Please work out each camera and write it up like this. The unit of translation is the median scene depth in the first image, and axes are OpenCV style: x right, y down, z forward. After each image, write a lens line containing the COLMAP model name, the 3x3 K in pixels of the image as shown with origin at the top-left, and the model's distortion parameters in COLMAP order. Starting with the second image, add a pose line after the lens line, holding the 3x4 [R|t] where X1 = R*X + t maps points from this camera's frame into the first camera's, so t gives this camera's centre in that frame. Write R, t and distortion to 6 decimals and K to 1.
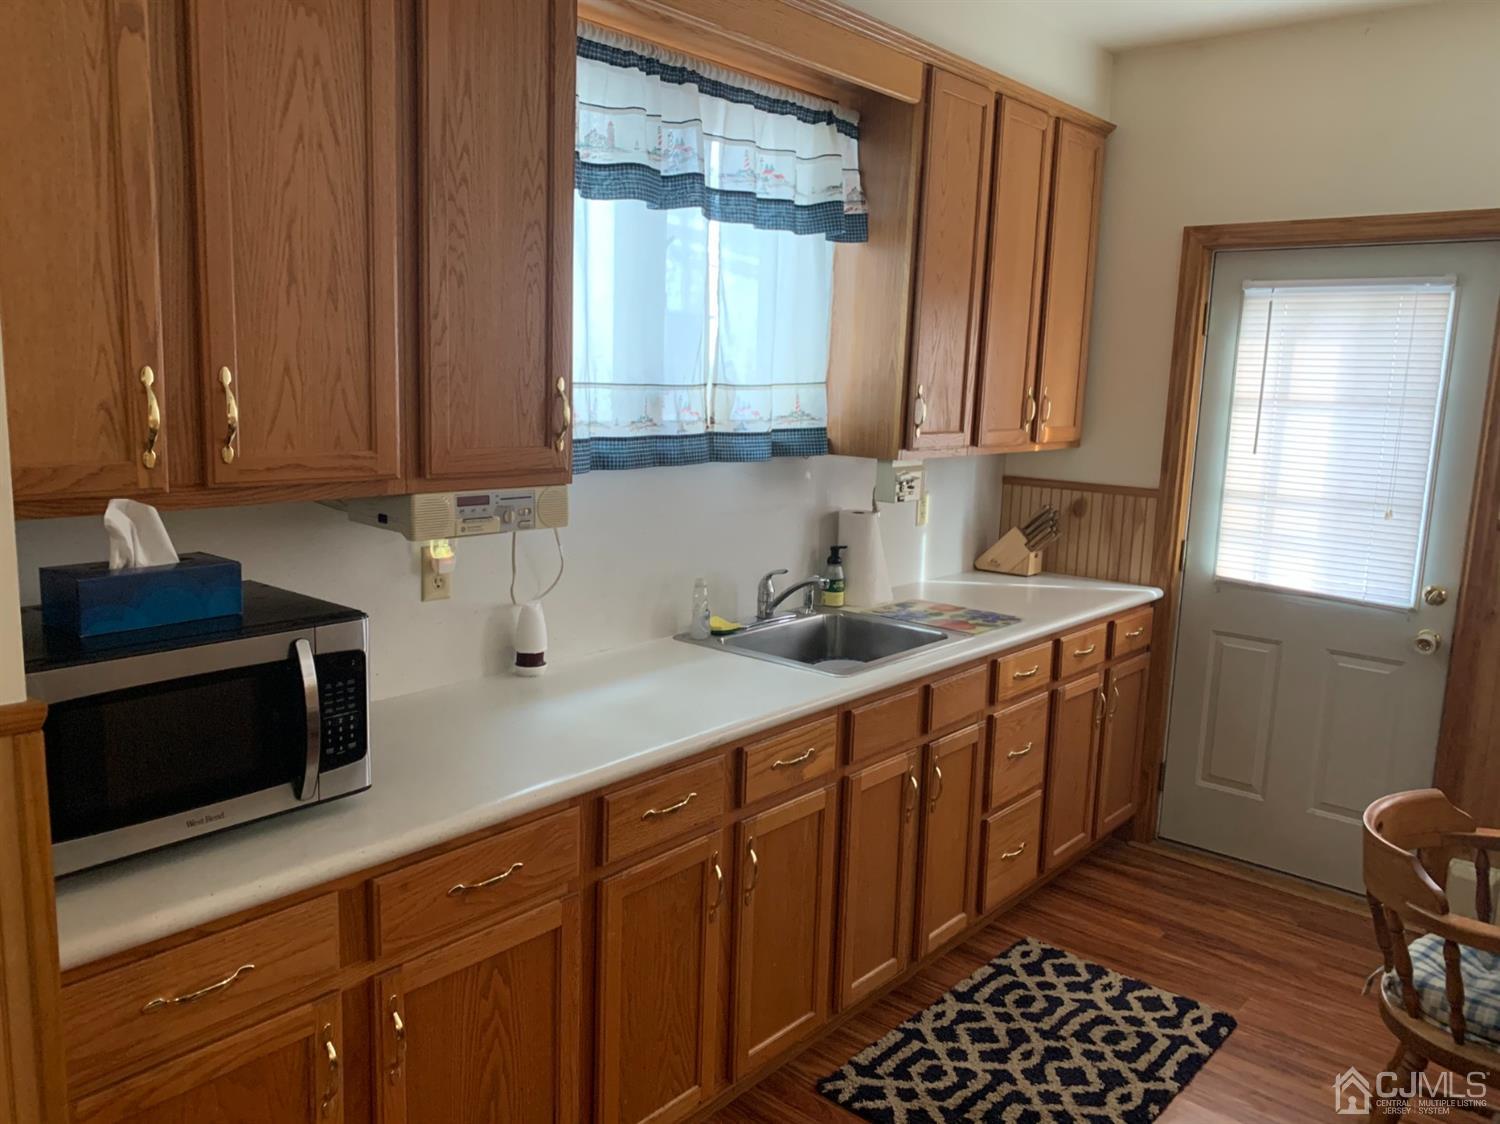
lens RADIAL K [[1160.4, 0, 746.2], [0, 1160.4, 557.0], [0, 0, 1]] dist [0.047230, -0.037121]
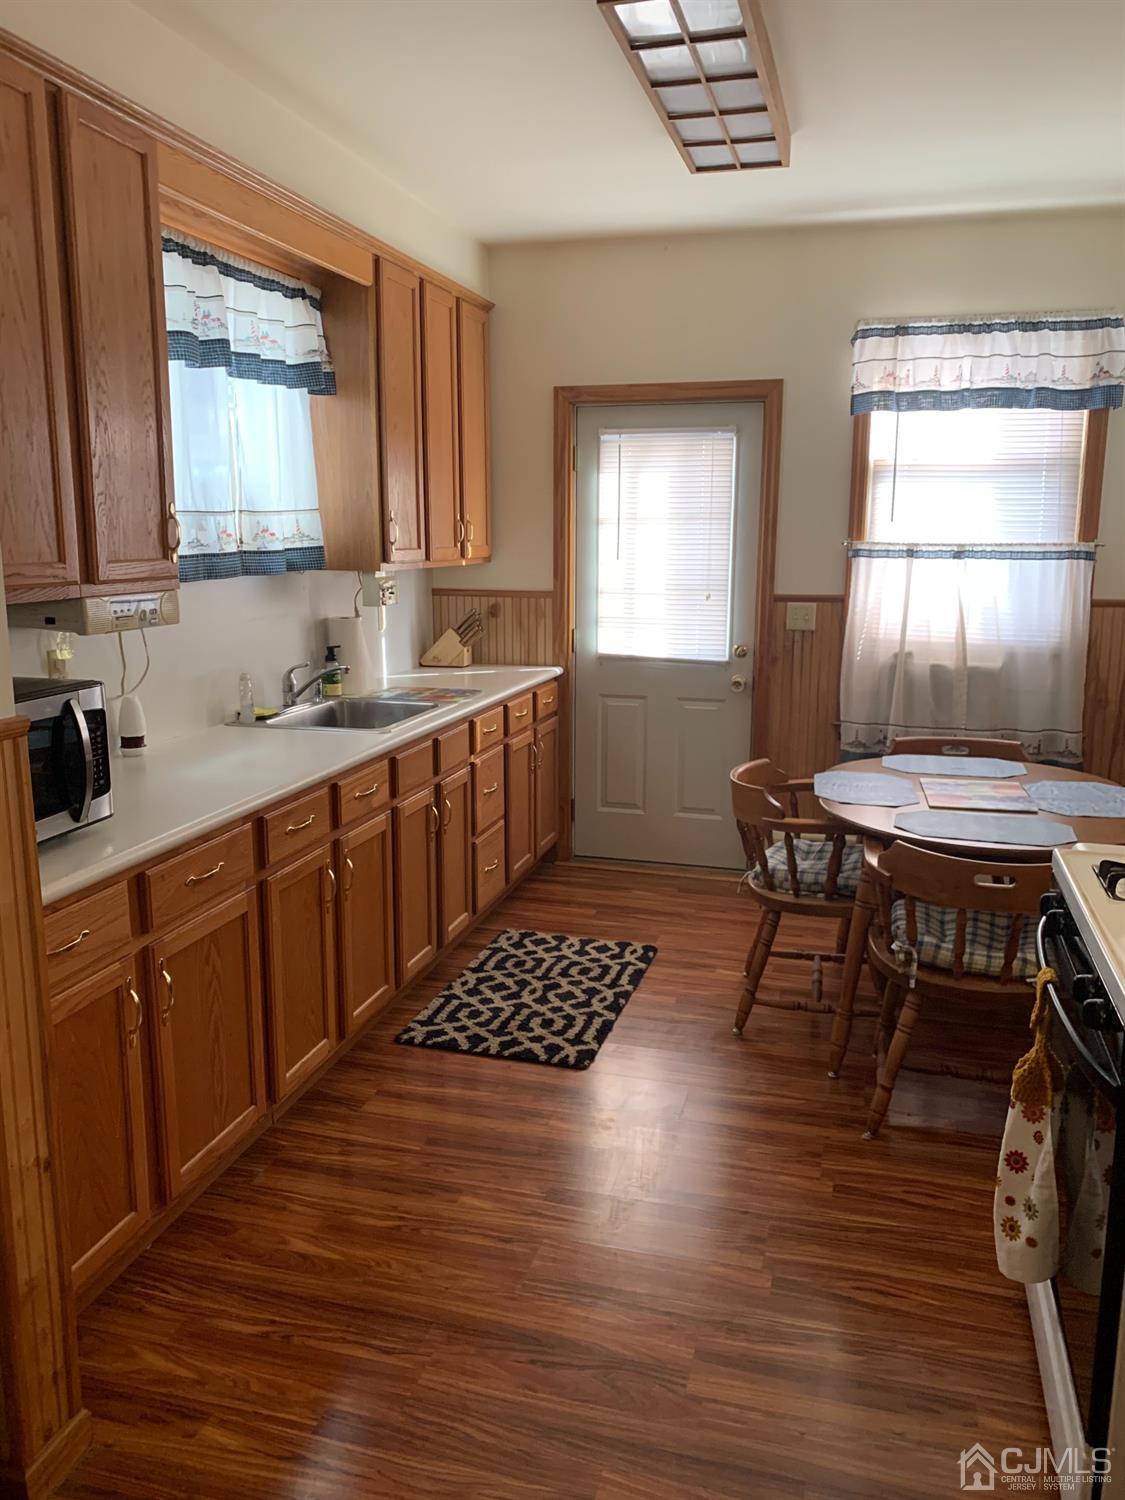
lens RADIAL K [[1160.4, 0, 562.1], [0, 1160.4, 751.7], [0, 0, 1]] dist [0.047230, -0.037121]
pose [[0.908361, -0.111147, 0.403145, -0.242579], [0.095190, 0.993681, 0.059476, 0.060103], [-0.407208, -0.015650, 0.913201, -0.260426]]
